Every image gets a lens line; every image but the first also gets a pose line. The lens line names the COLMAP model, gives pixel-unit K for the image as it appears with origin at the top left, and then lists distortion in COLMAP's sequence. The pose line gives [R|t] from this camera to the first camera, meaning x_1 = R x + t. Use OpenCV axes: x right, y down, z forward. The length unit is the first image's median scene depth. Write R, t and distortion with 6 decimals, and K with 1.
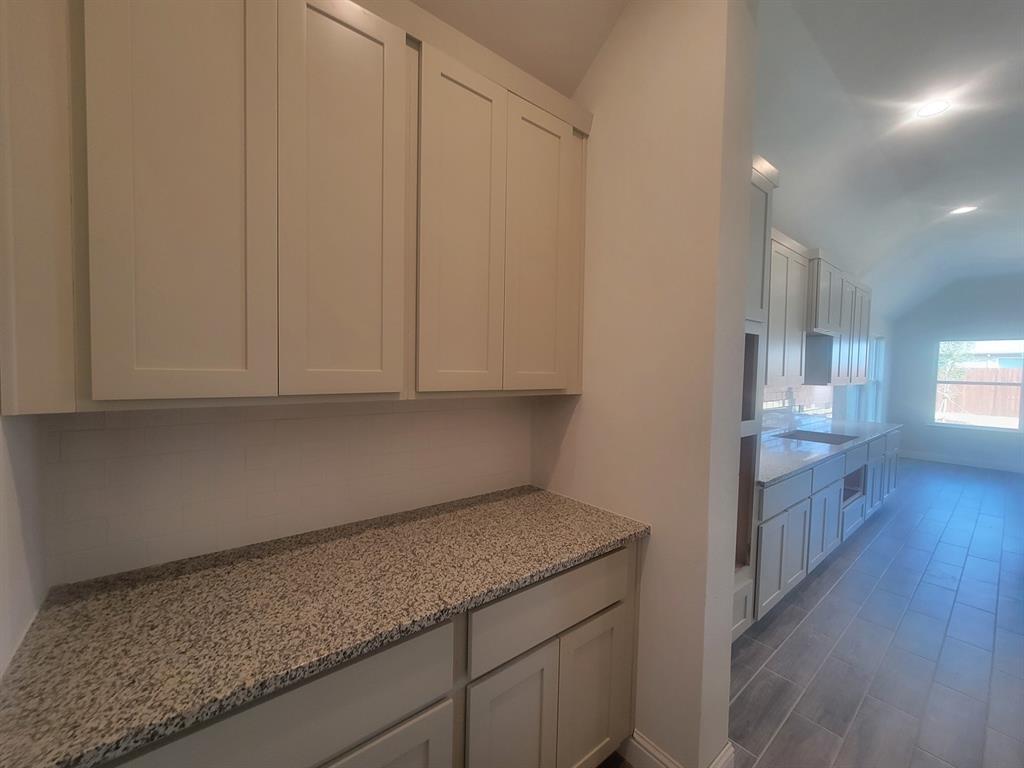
lens RADIAL K [[431.0, 0, 514.6], [0, 431.0, 377.5], [0, 0, 1]] dist [-0.000729, -0.000112]
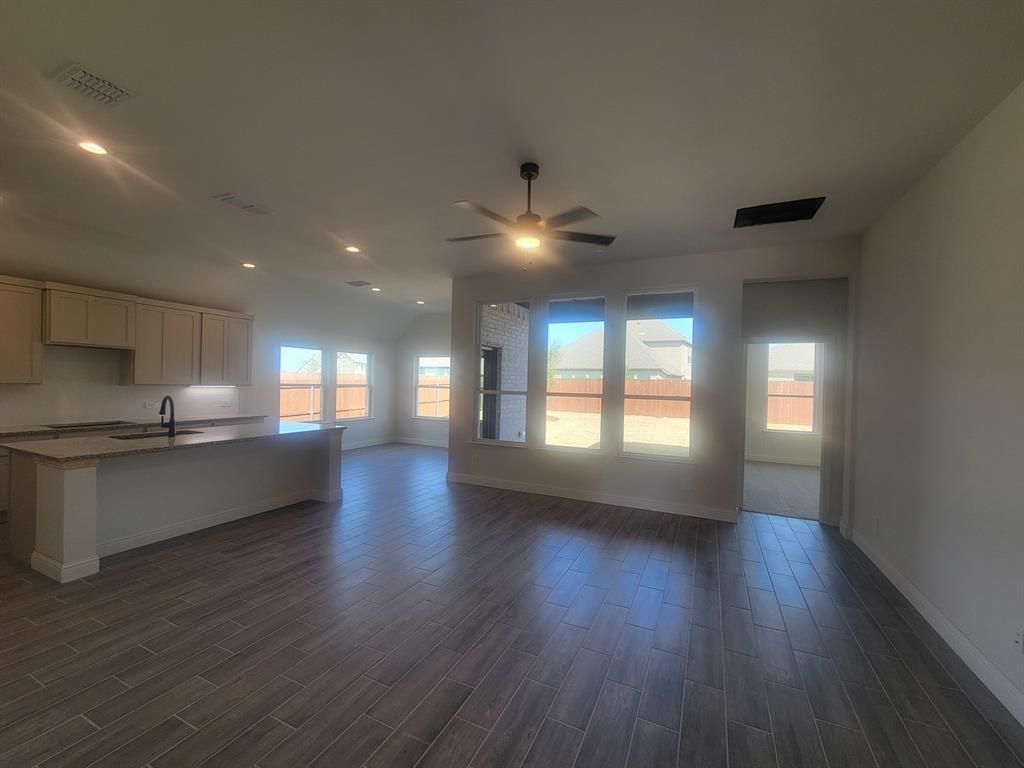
lens RADIAL K [[416.0, 0, 512.0], [0, 416.0, 384.0], [0, 0, 1]] dist [0.002531, 0.000310]
pose [[0.914754, 0.002966, 0.404000, 0.753025], [0.000512, 0.999964, -0.008502, 0.013437], [-0.404011, 0.007984, 0.914719, -0.384126]]
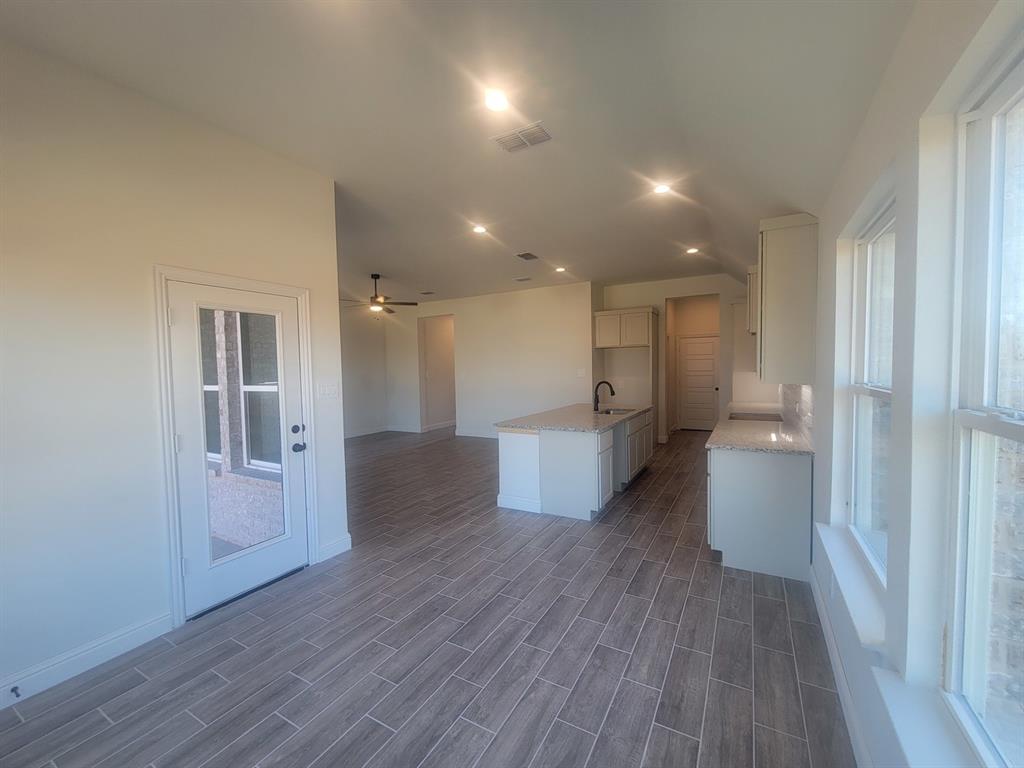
lens RADIAL K [[417.7, 0, 513.8], [0, 417.7, 386.6], [0, 0, 1]] dist [-0.001025, -0.000212]
pose [[-0.940900, 0.017437, -0.338235, 0.974164], [-0.002877, 0.998226, 0.059465, -0.012385], [0.338672, 0.056923, -0.939181, 1.045806]]
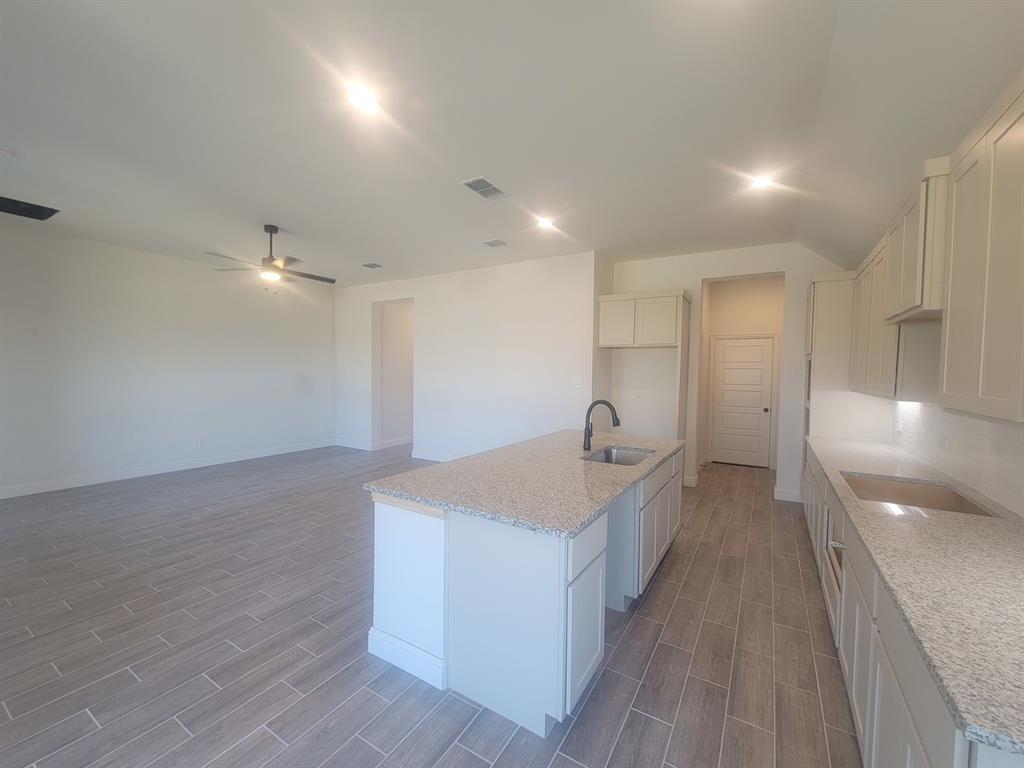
lens RADIAL K [[417.7, 0, 513.8], [0, 417.7, 386.6], [0, 0, 1]] dist [-0.001025, -0.000212]
pose [[-0.951362, -0.019371, -0.307466, 0.776706], [-0.037442, 0.997893, 0.052983, -0.011145], [0.305792, 0.061919, -0.950083, 0.761448]]
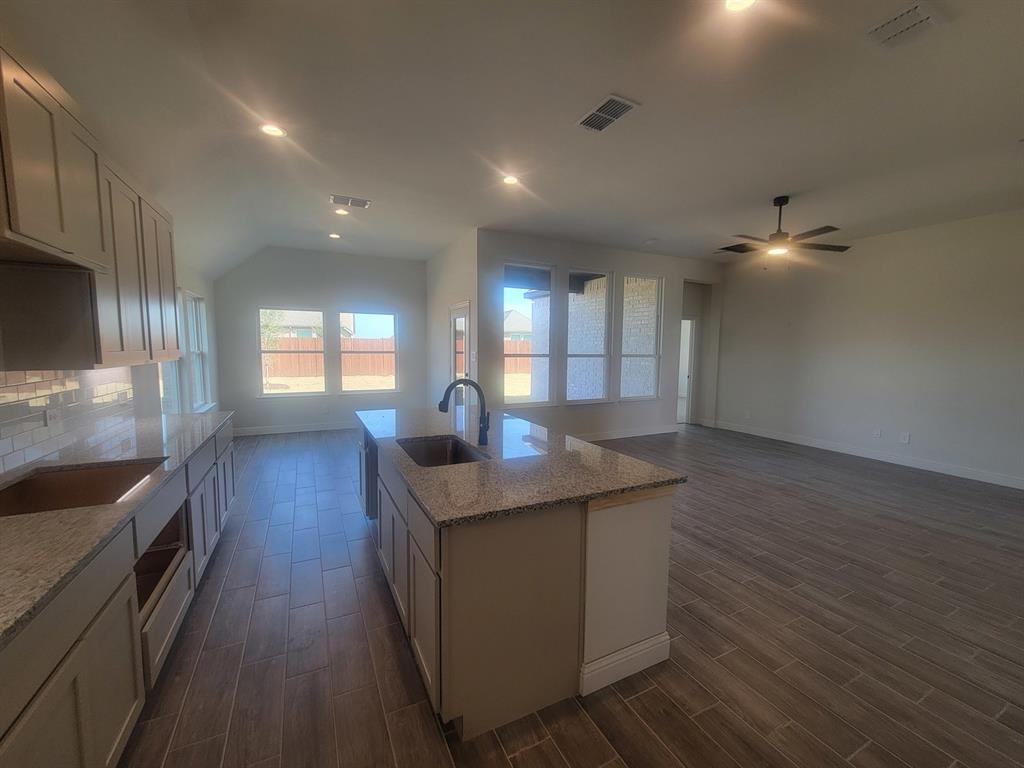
lens RADIAL K [[417.7, 0, 513.8], [0, 417.7, 386.6], [0, 0, 1]] dist [-0.001025, -0.000212]
pose [[0.240330, -0.106374, 0.964845, 0.215674], [0.011663, 0.994222, 0.106708, -0.006368], [-0.970621, -0.014392, 0.240182, 0.236148]]
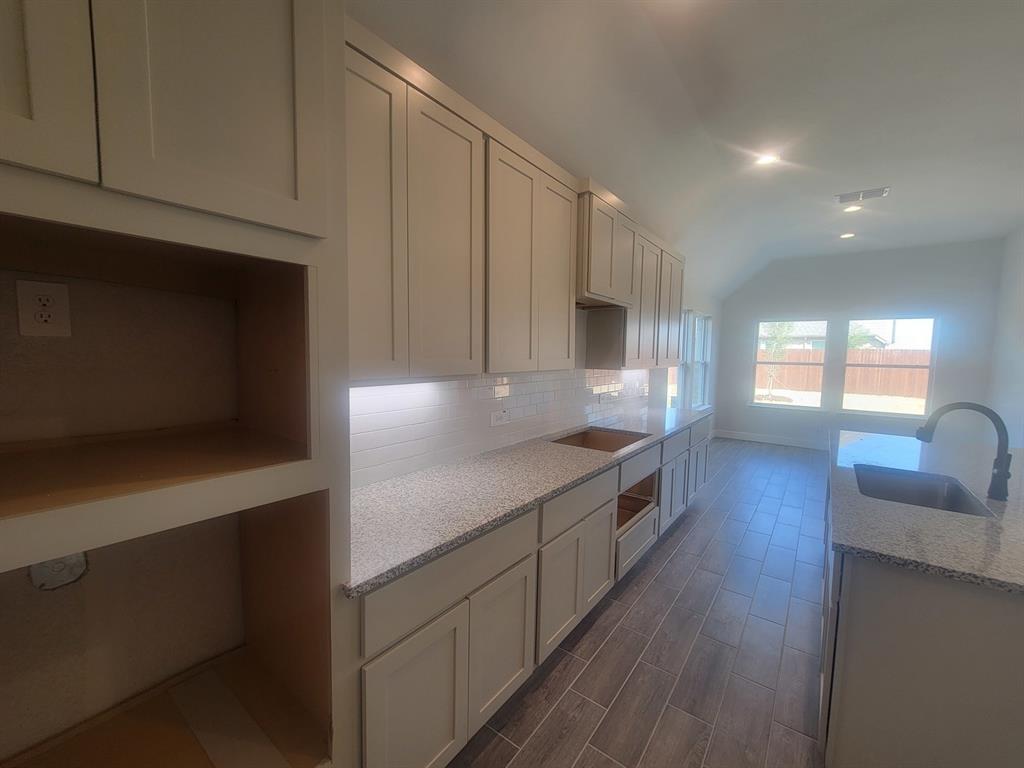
lens RADIAL K [[416.0, 0, 512.0], [0, 416.0, 384.0], [0, 0, 1]] dist [0.002531, 0.000310]
pose [[0.975903, -0.016906, 0.217548, 0.212236], [0.002964, 0.997929, 0.064255, -0.004945], [-0.218184, -0.062061, 0.973932, 0.172914]]
